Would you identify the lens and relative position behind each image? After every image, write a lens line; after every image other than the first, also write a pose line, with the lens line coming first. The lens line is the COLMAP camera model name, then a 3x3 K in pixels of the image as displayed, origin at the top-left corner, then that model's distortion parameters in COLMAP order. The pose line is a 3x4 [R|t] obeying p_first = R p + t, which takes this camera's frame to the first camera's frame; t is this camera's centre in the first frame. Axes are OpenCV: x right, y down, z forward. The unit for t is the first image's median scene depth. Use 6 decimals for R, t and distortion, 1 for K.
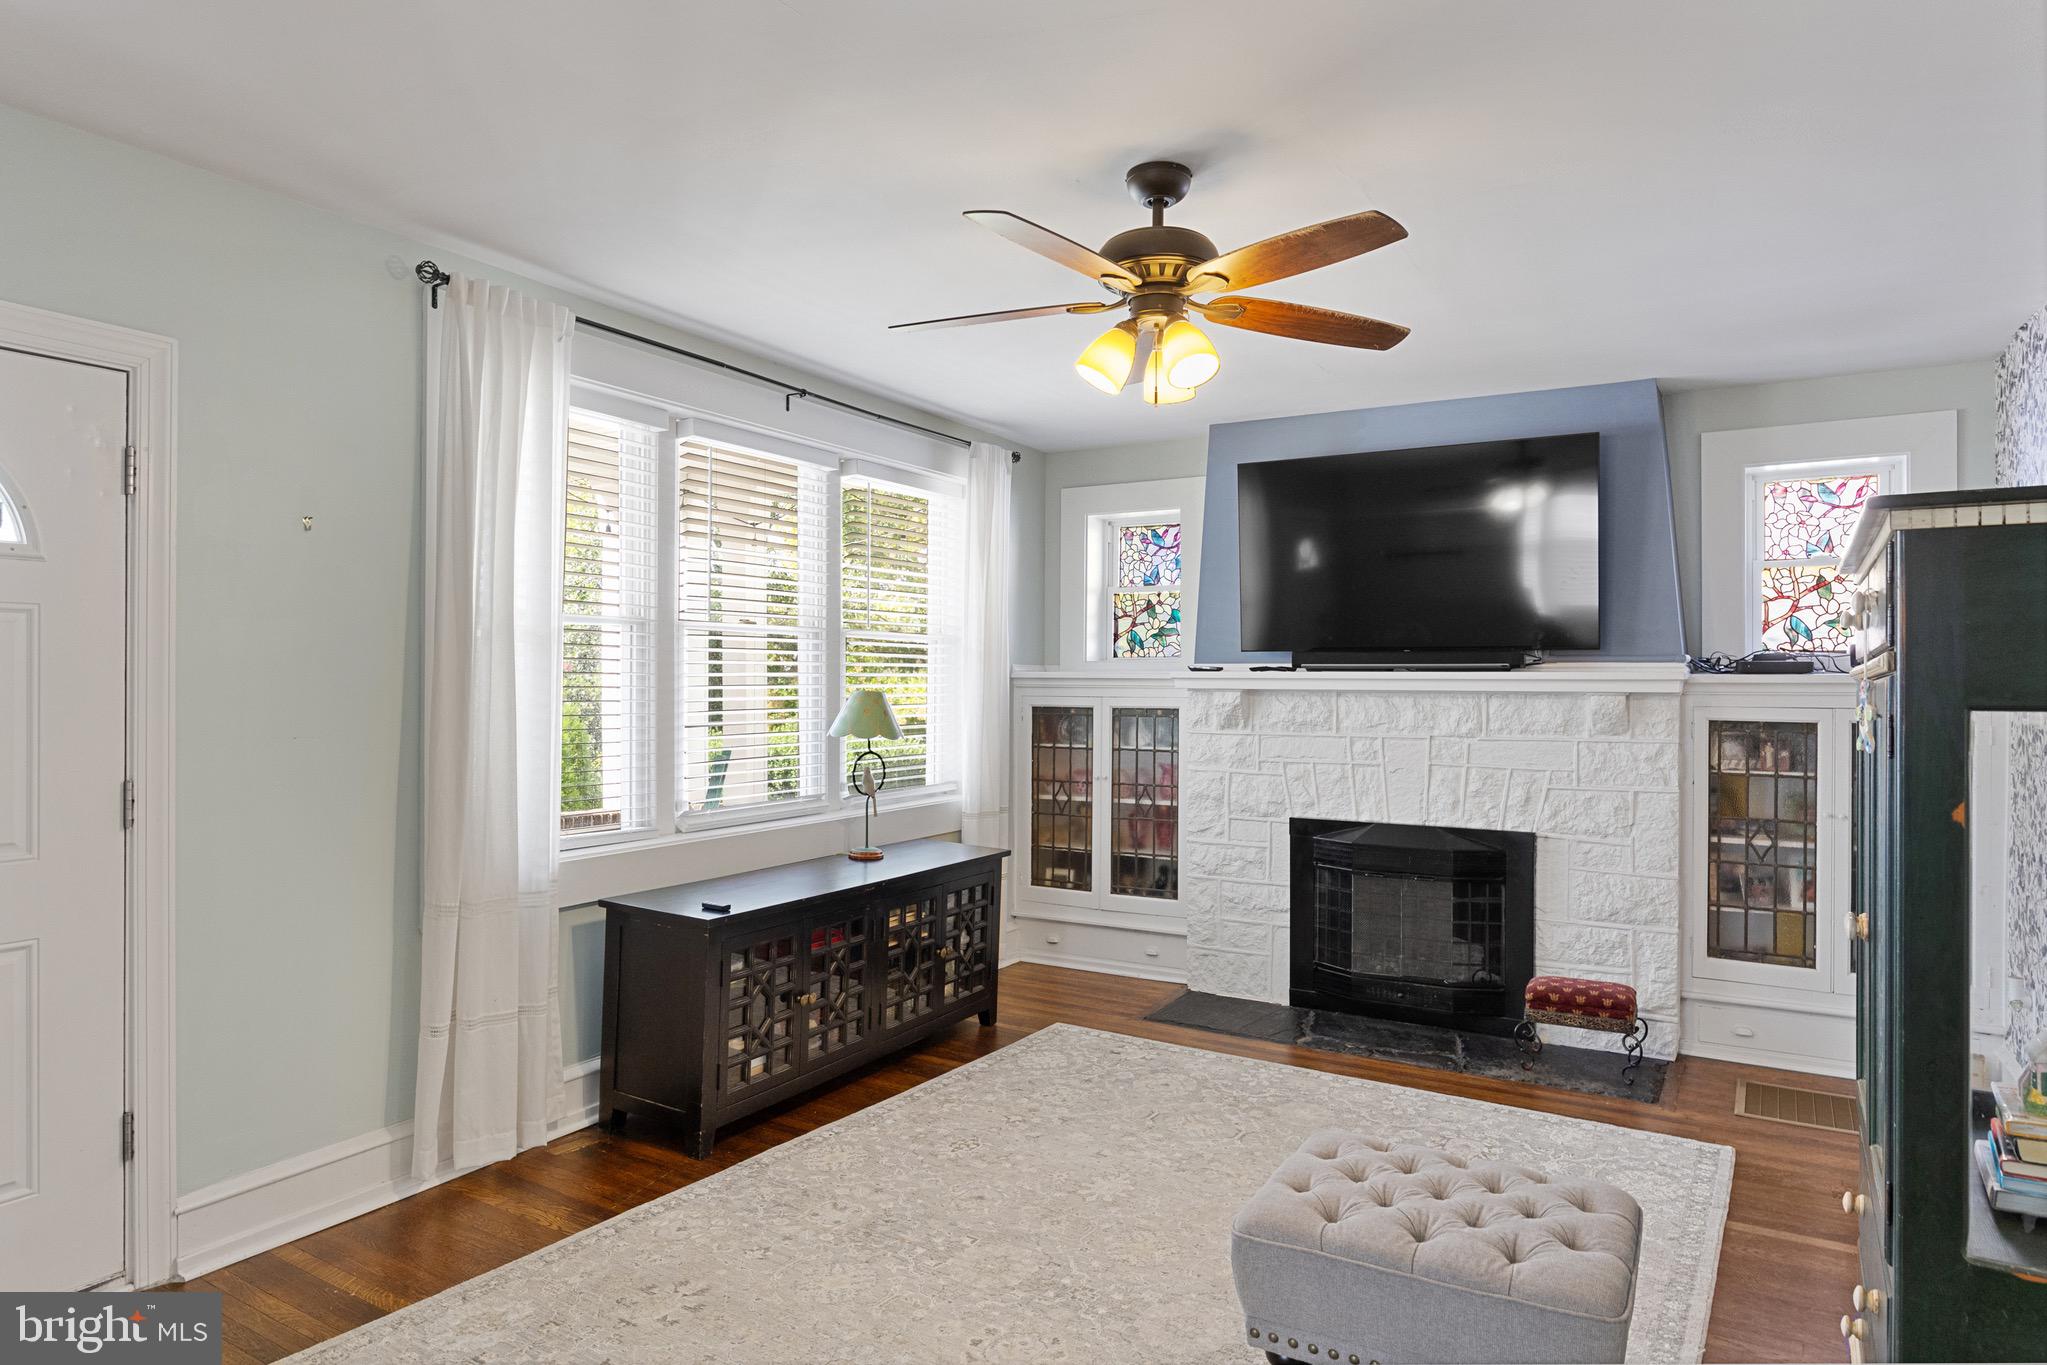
lens RADIAL K [[1250.3, 0, 977.7], [0, 1250.3, 652.6], [0, 0, 1]] dist [-0.004684, 0.005303]
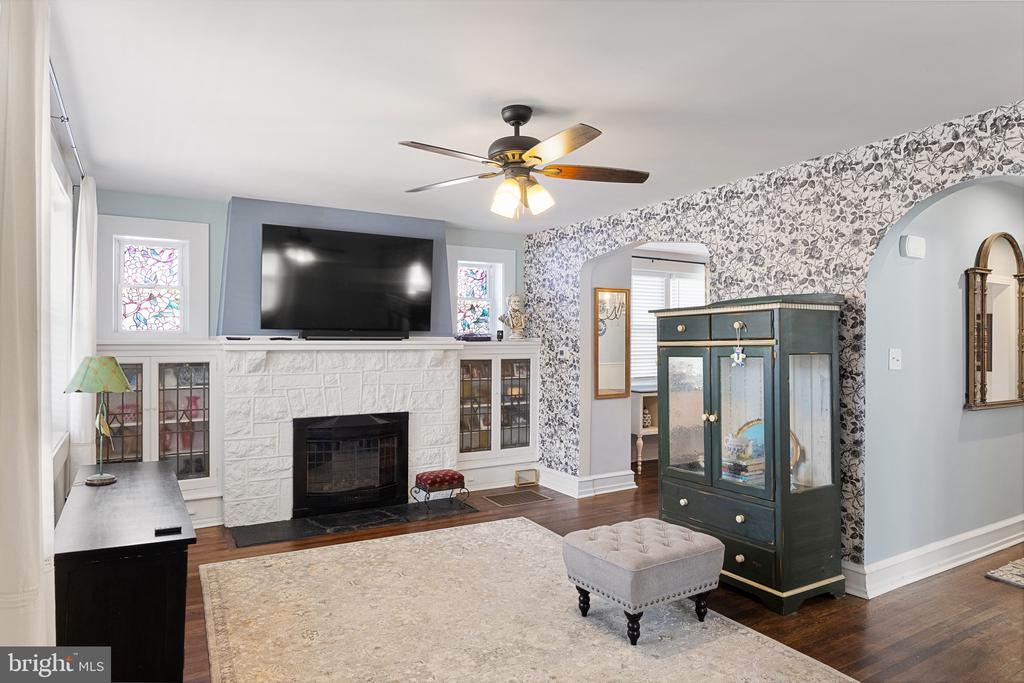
lens RADIAL K [[625.4, 0, 513.6], [0, 625.4, 337.6], [0, 0, 1]] dist [-0.004684, 0.005303]
pose [[0.451526, 0.006075, 0.892237, -0.471665], [-0.016432, 0.999864, 0.001508, 0.005332], [-0.892107, -0.015342, 0.451564, 0.315779]]
